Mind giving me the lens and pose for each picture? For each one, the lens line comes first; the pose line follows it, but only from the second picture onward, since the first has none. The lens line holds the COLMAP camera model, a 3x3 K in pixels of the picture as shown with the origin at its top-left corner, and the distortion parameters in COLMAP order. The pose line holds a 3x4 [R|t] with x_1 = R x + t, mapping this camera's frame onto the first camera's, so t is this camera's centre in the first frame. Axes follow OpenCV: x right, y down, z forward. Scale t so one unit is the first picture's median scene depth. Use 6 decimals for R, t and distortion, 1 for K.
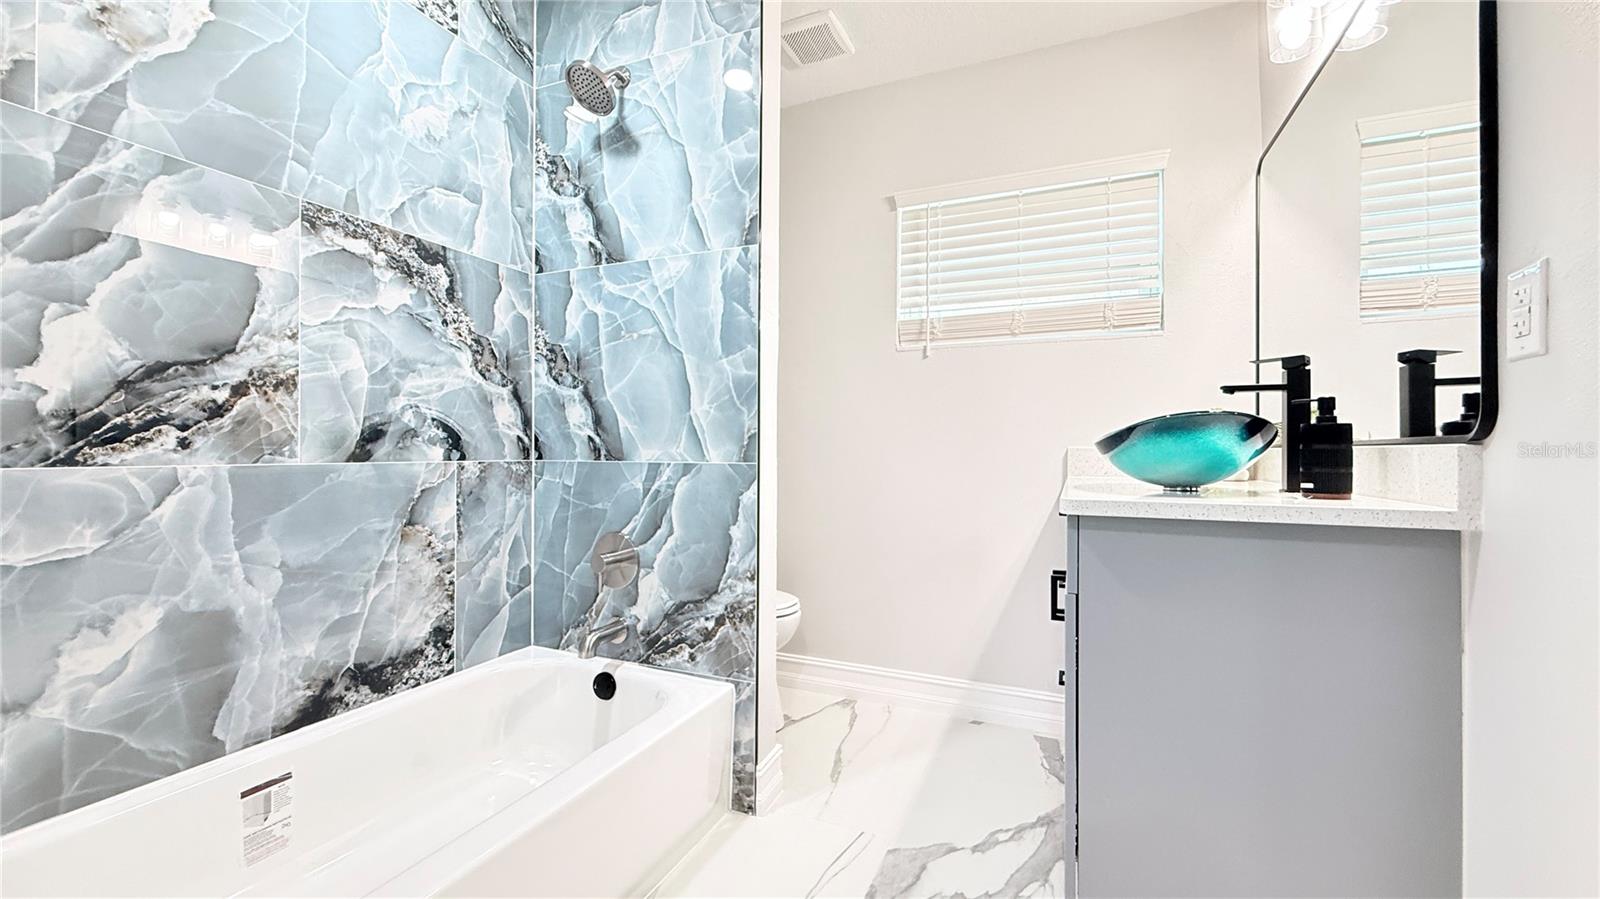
lens RADIAL K [[641.3, 0, 804.0], [0, 641.3, 448.8], [0, 0, 1]] dist [-0.001932, -0.000154]
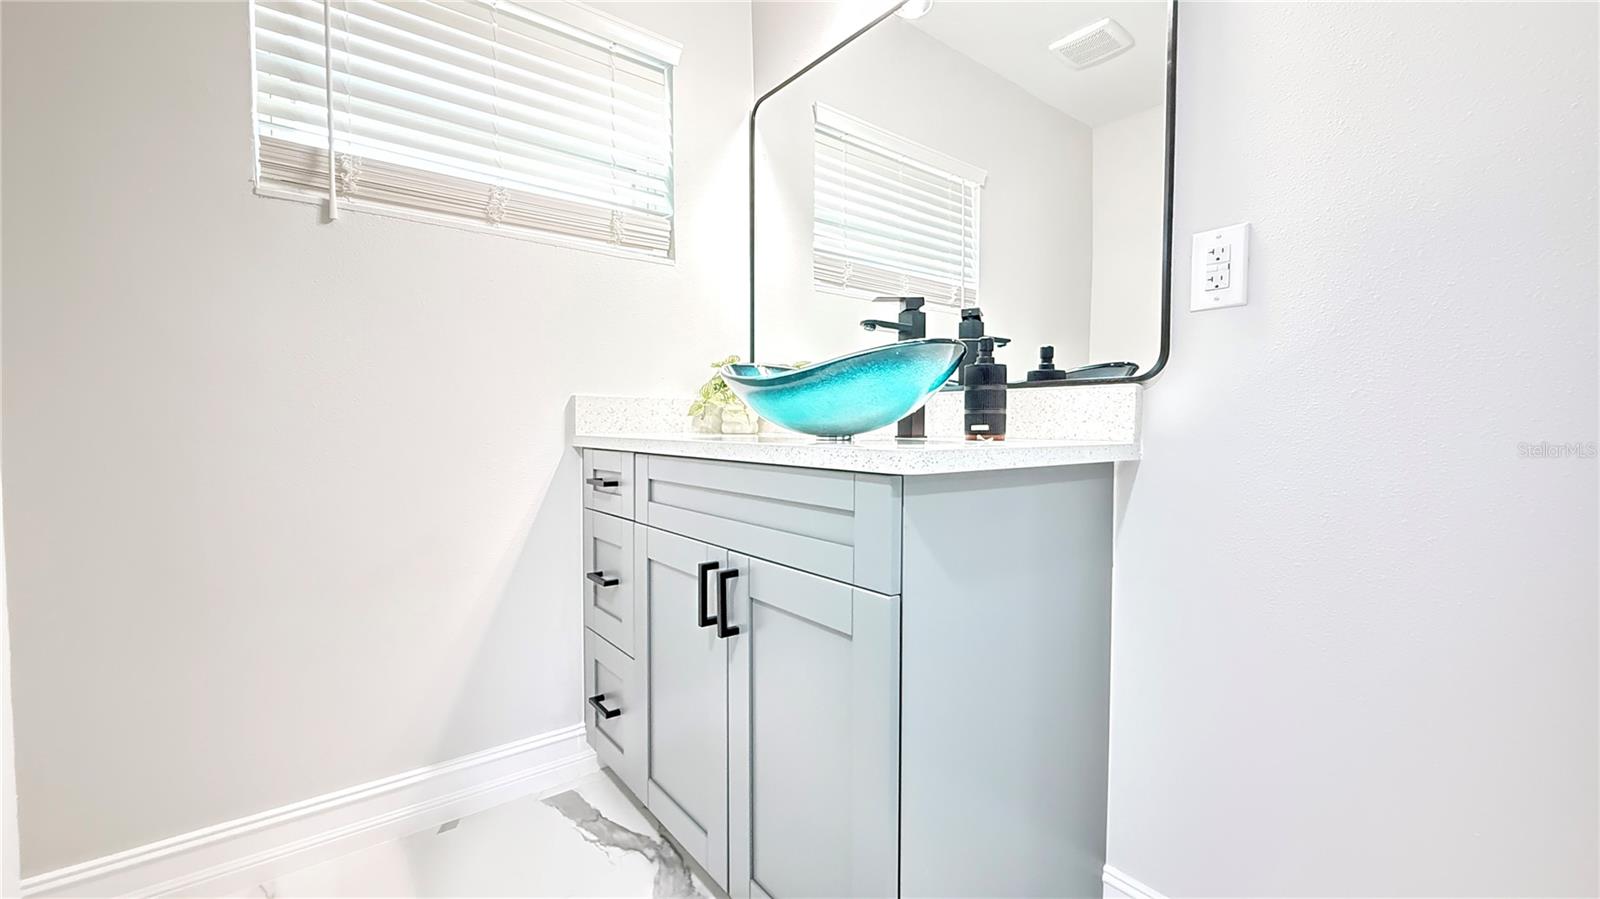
lens RADIAL K [[641.3, 0, 804.0], [0, 641.3, 448.8], [0, 0, 1]] dist [-0.001932, -0.000154]
pose [[0.477039, -0.035824, 0.878152, -0.172615], [-0.005713, 0.999021, 0.043858, 0.040921], [-0.878864, -0.025939, 0.476367, 0.652047]]
